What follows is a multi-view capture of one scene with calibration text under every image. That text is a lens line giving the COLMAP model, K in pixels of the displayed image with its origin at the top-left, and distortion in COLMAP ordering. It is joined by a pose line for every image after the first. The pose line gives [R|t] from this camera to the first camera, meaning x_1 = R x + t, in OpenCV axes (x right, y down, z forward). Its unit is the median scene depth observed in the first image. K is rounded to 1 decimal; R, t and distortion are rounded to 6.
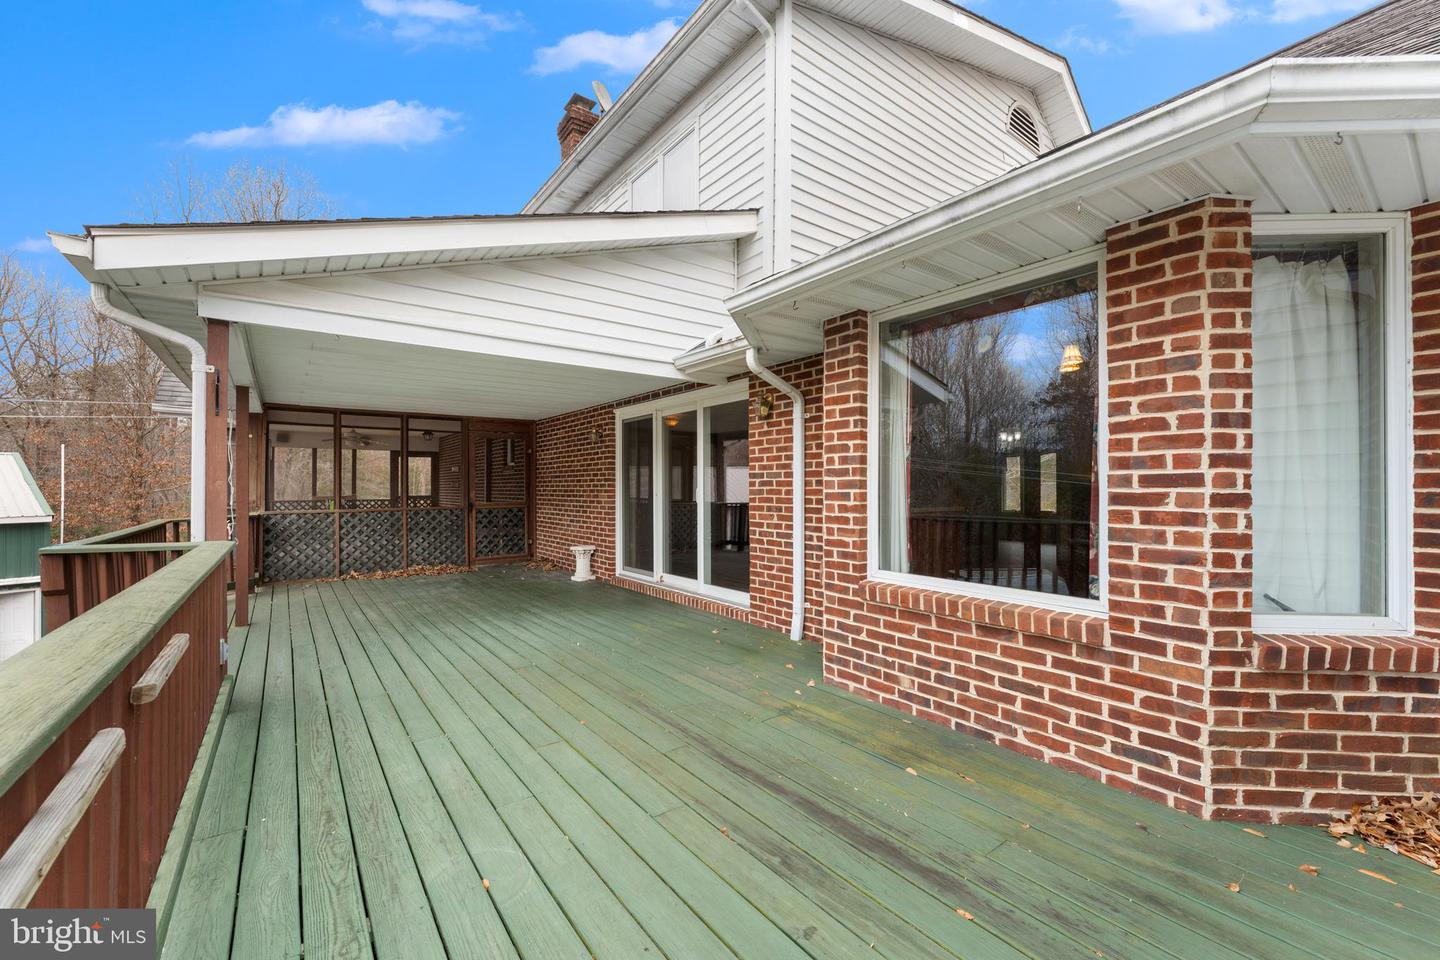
lens RADIAL K [[578.7, 0, 719.1], [0, 578.7, 482.6], [0, 0, 1]] dist [0.011856, -0.000007]
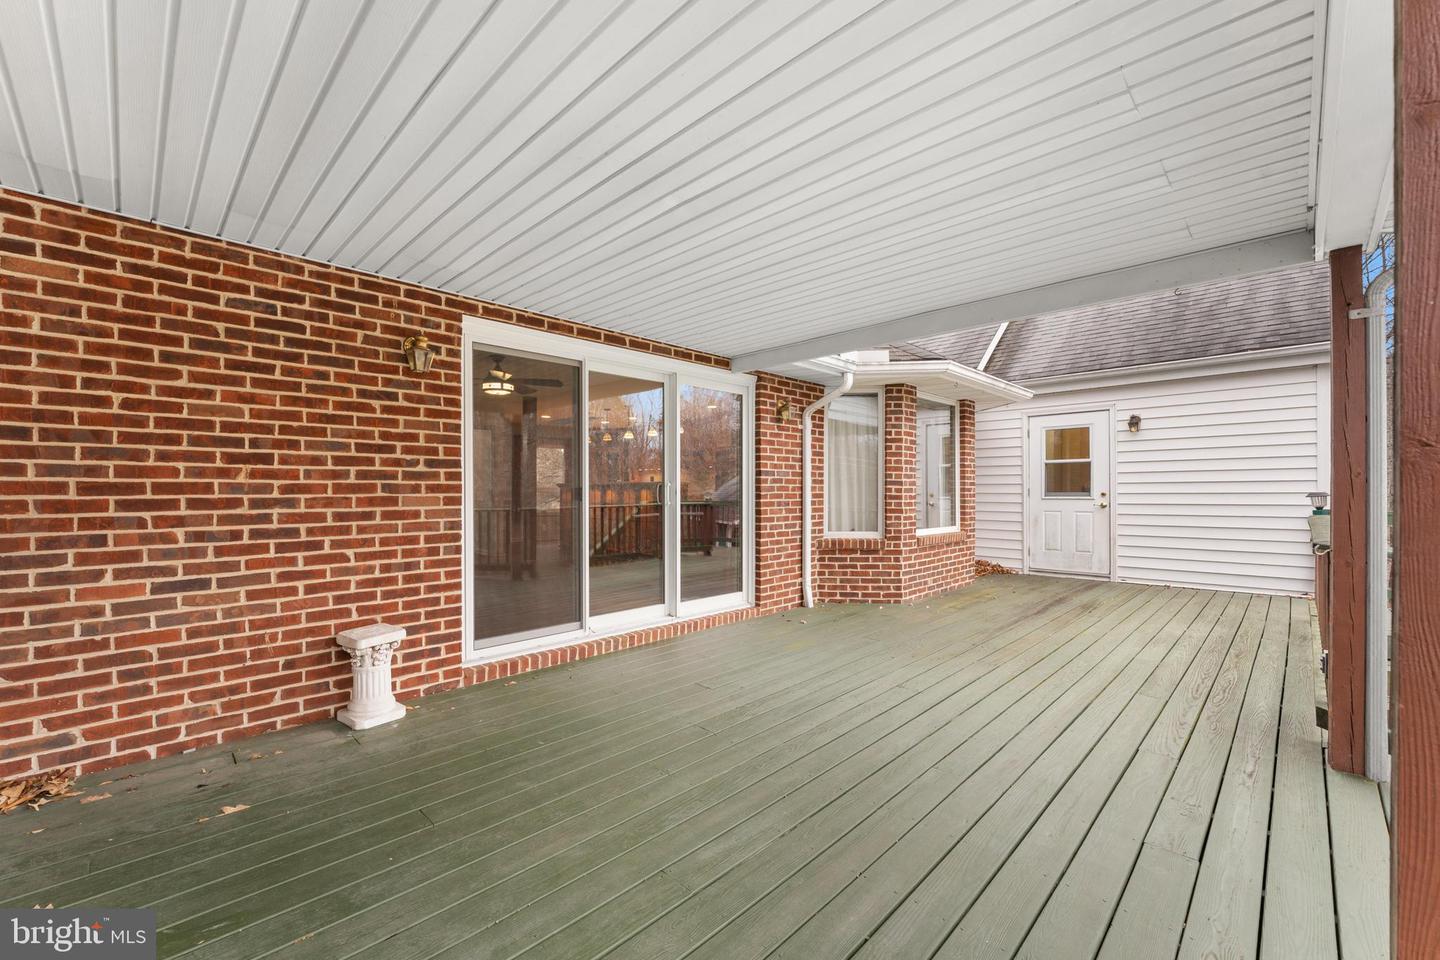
lens RADIAL K [[578.7, 0, 720.3], [0, 578.7, 487.4], [0, 0, 1]] dist [0.011856, -0.000007]
pose [[-0.144809, 0.003999, 0.989452, -0.673406], [-0.008621, 0.999949, -0.005303, 0.013926], [-0.989422, -0.009297, -0.144767, 0.859341]]
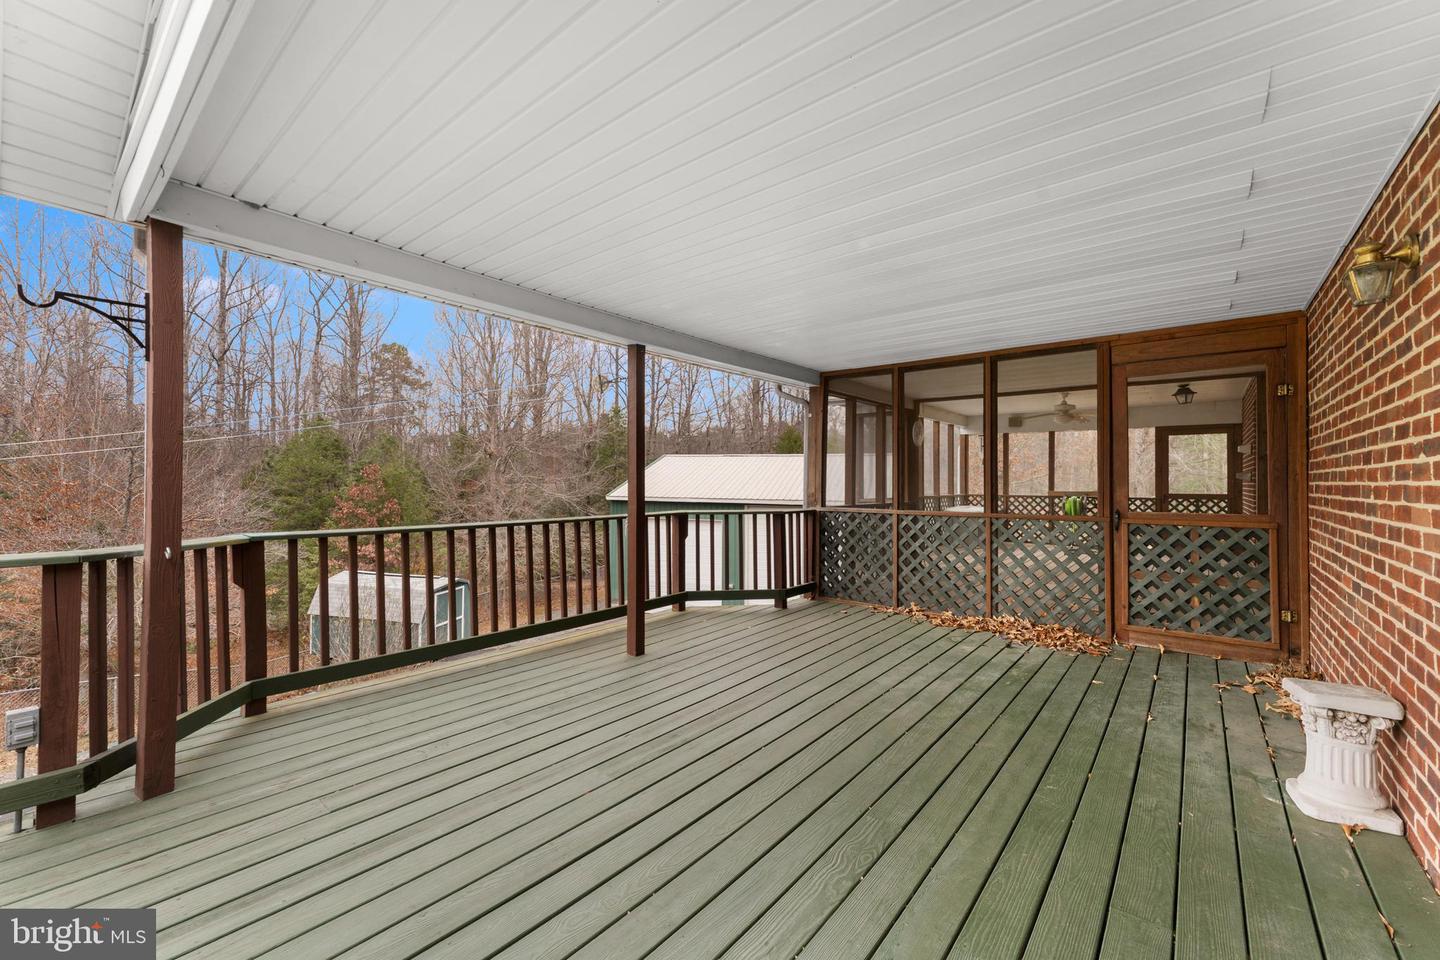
lens RADIAL K [[578.7, 0, 718.6], [0, 578.7, 480.8], [0, 0, 1]] dist [0.011856, -0.000007]
pose [[0.230284, 0.004609, -0.973113, -0.031241], [0.000941, 0.999987, 0.004959, 0.007558], [0.973123, -0.002058, 0.230276, 0.685931]]
